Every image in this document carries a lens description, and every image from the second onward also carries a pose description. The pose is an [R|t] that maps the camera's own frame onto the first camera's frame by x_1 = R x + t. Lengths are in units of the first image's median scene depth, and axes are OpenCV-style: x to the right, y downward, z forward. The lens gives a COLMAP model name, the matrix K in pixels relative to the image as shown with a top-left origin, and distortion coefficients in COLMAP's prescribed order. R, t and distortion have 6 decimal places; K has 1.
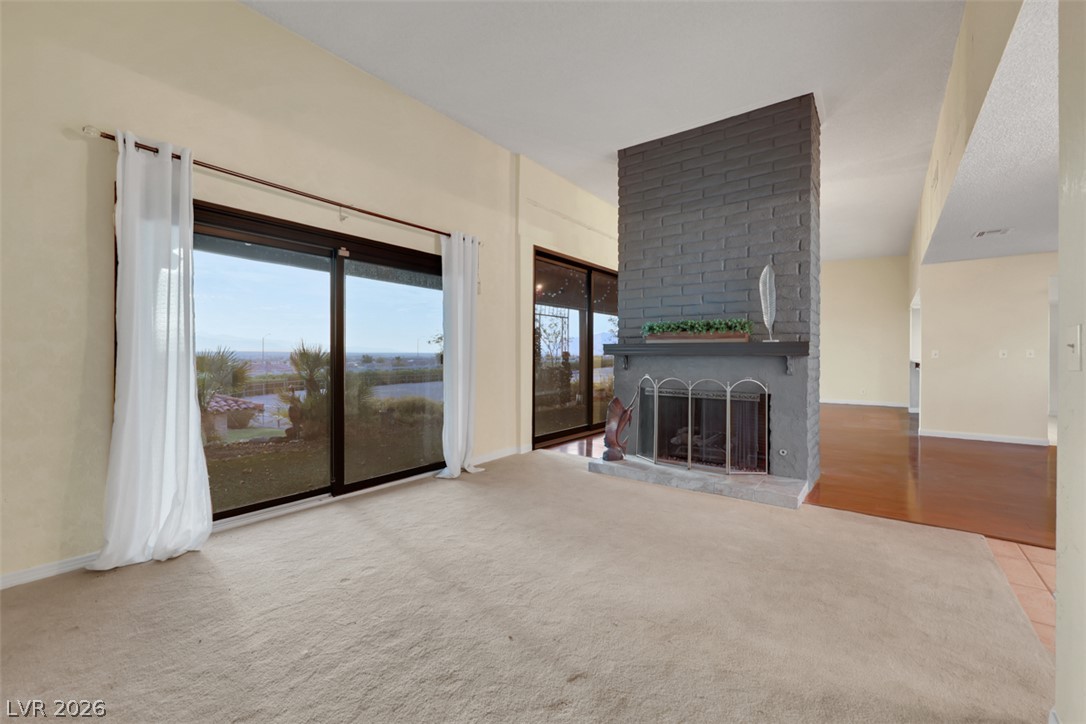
lens RADIAL K [[450.2, 0, 550.0], [0, 450.2, 357.0], [0, 0, 1]] dist [-0.002104, -0.000321]
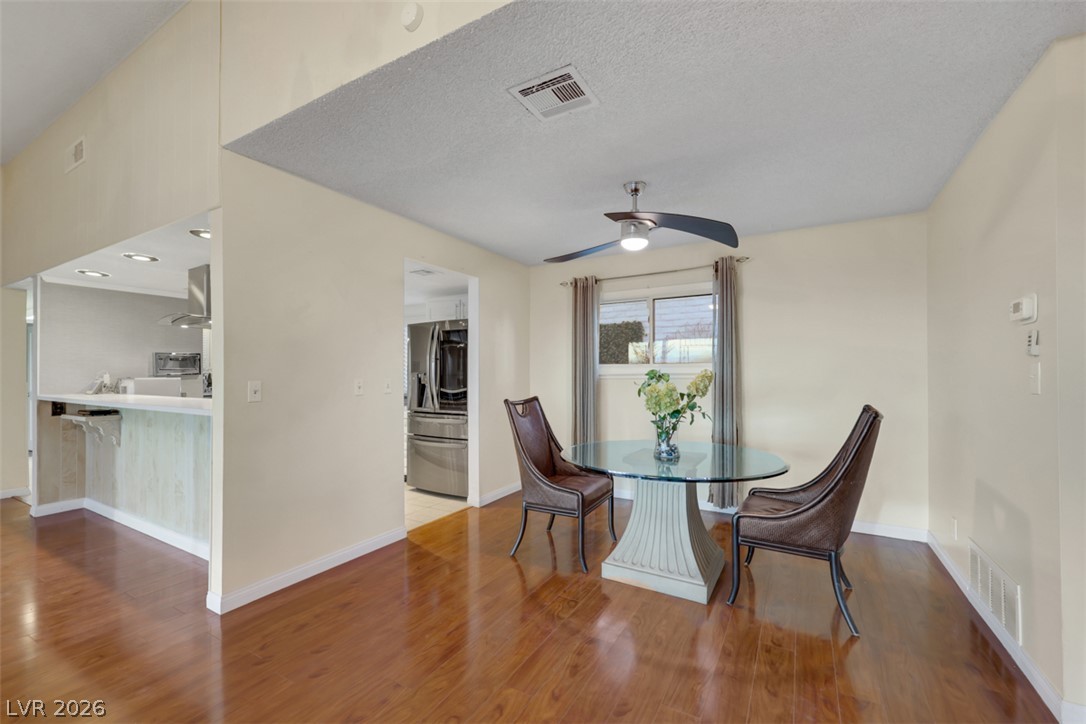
lens RADIAL K [[450.2, 0, 541.4], [0, 450.2, 368.7], [0, 0, 1]] dist [-0.002104, -0.000321]
pose [[-0.113663, 0.010560, 0.993463, 0.679330], [0.009158, 0.999912, -0.009580, -0.030139], [-0.993477, 0.008009, -0.113750, 1.243538]]
